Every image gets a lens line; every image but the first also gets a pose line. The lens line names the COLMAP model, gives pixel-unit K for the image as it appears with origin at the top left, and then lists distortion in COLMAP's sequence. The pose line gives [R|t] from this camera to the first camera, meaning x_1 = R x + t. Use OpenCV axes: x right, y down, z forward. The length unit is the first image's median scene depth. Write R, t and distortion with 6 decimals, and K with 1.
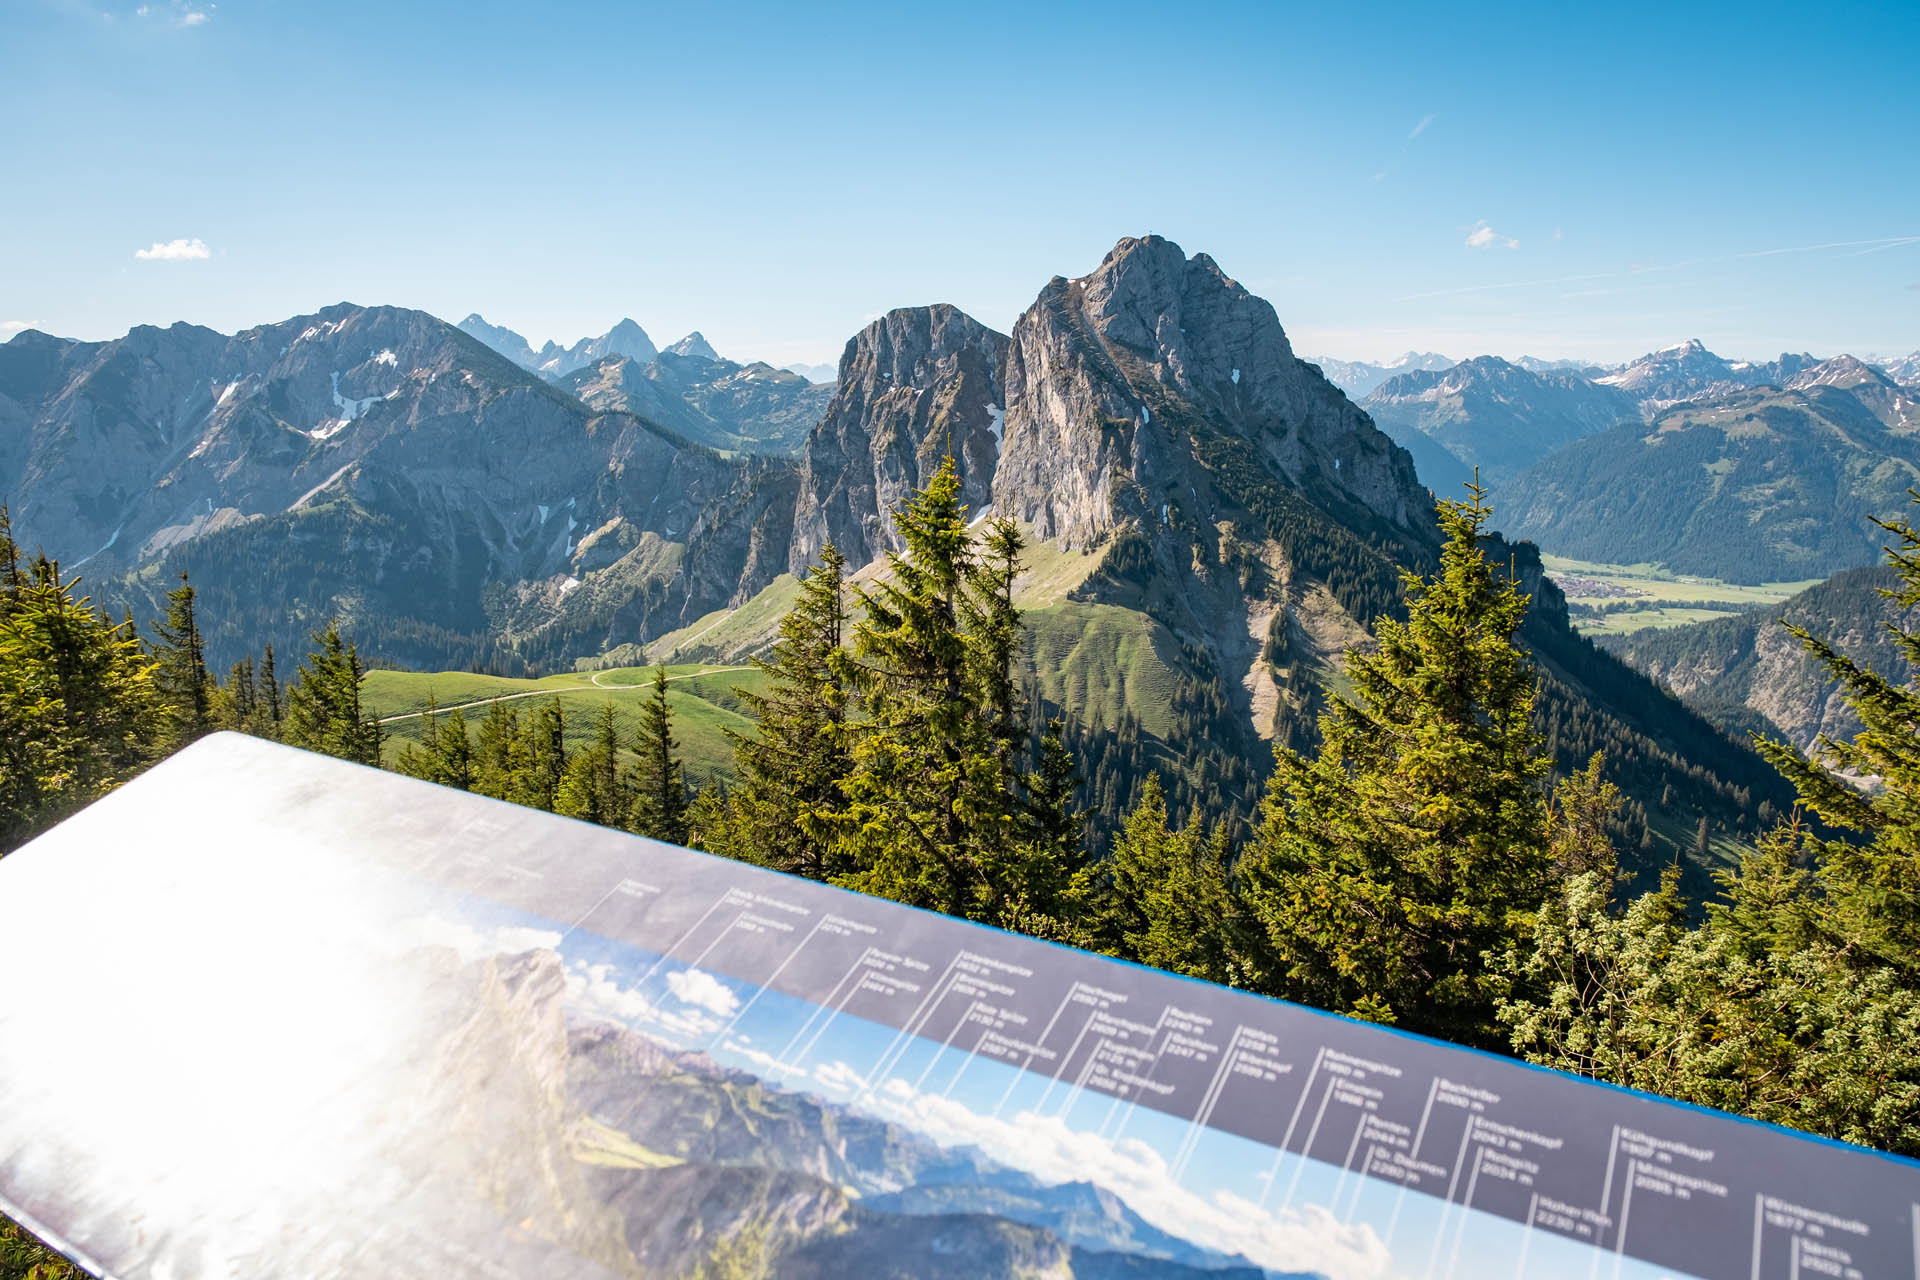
lens RADIAL K [[1332.6, 0, 965.6], [0, 1332.6, 637.6], [0, 0, 1]] dist [-0.021708, -0.001546]
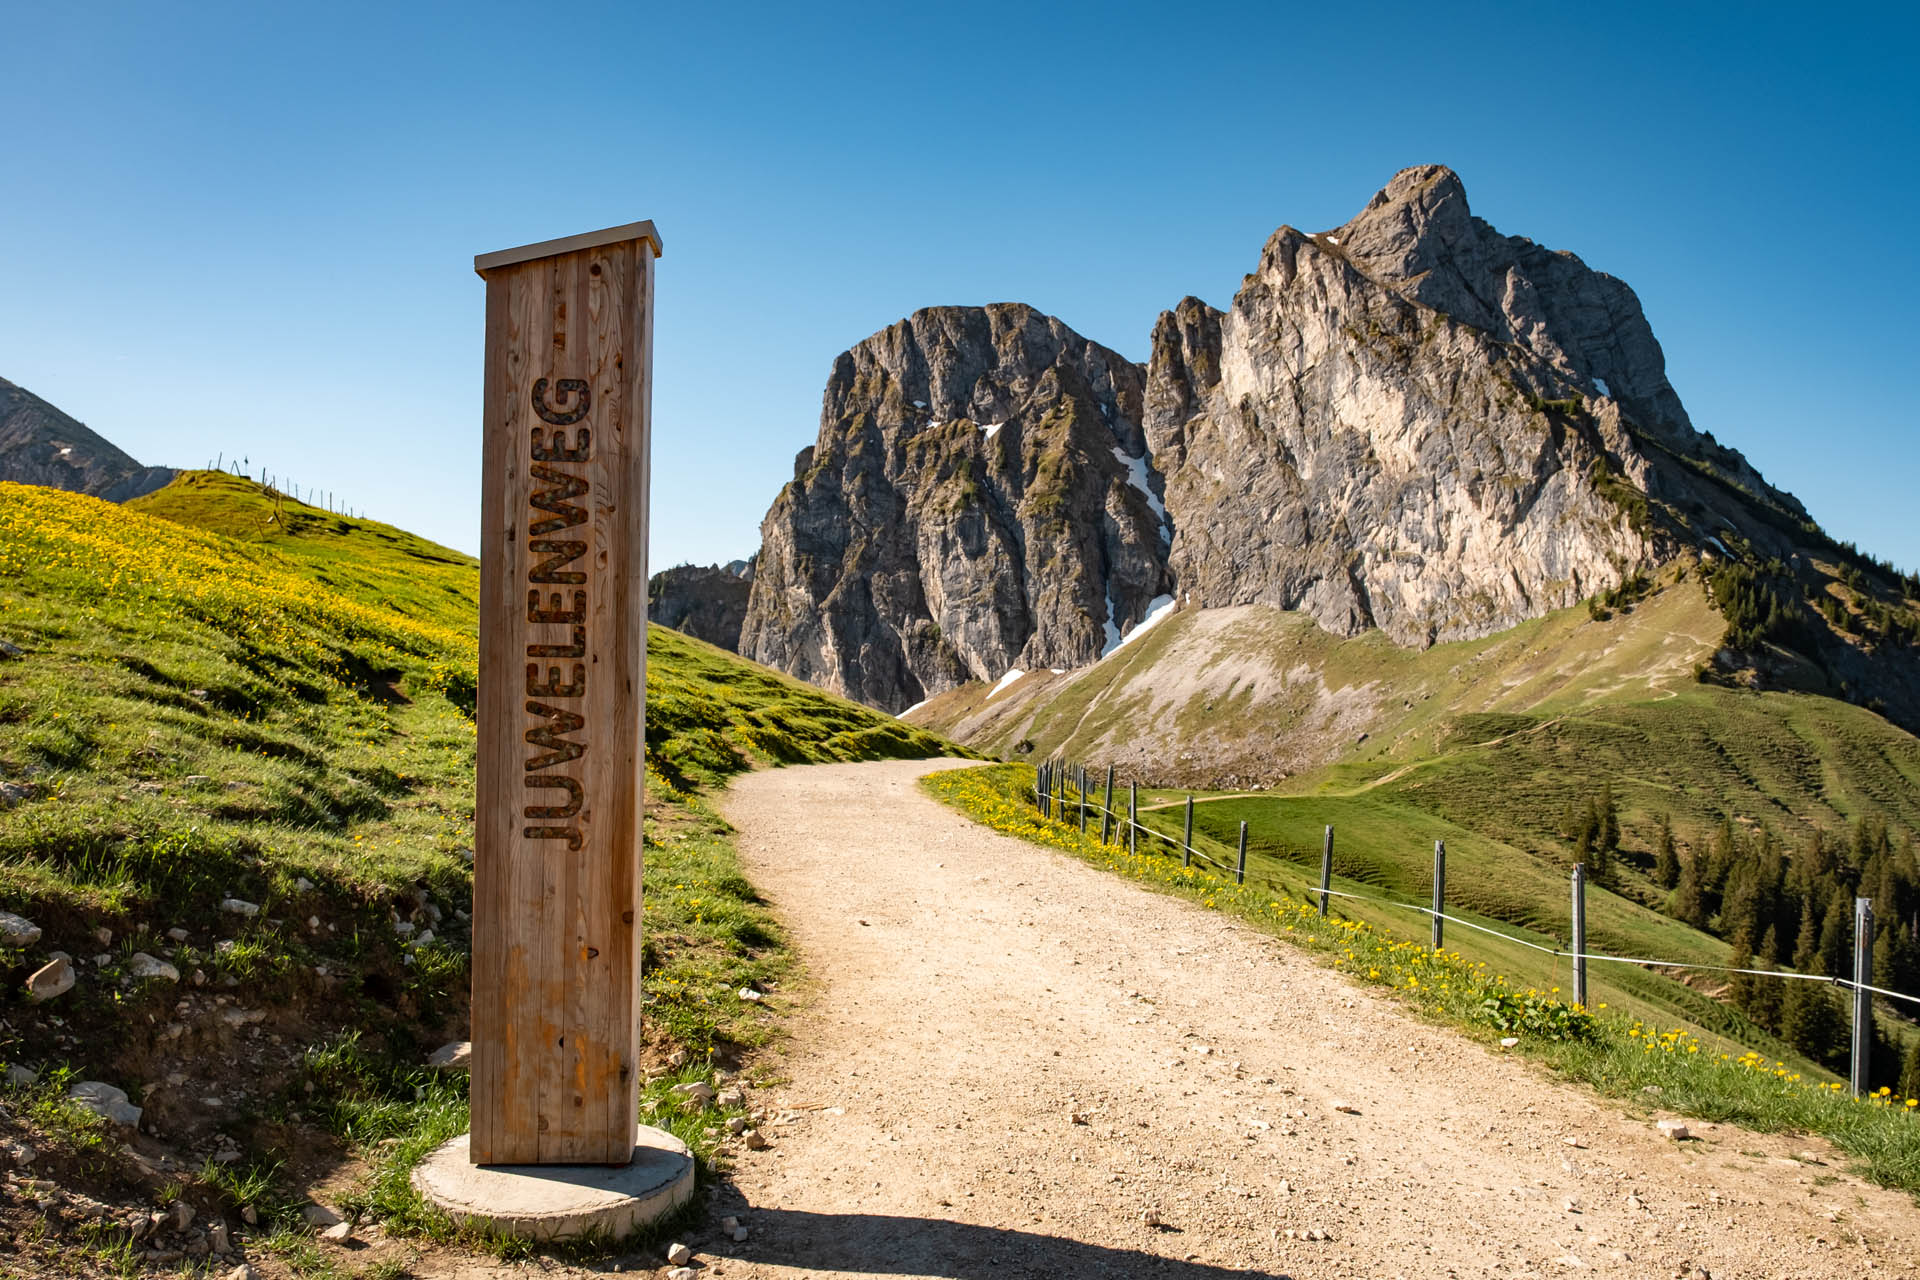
lens RADIAL K [[1332.6, 0, 955.9], [0, 1332.6, 646.3], [0, 0, 1]] dist [-0.021708, -0.001546]
pose [[0.954752, 0.042846, 0.294299, -0.221868], [0.017479, 0.979773, -0.199345, 0.033445], [-0.296888, 0.195469, 0.934692, 0.456258]]
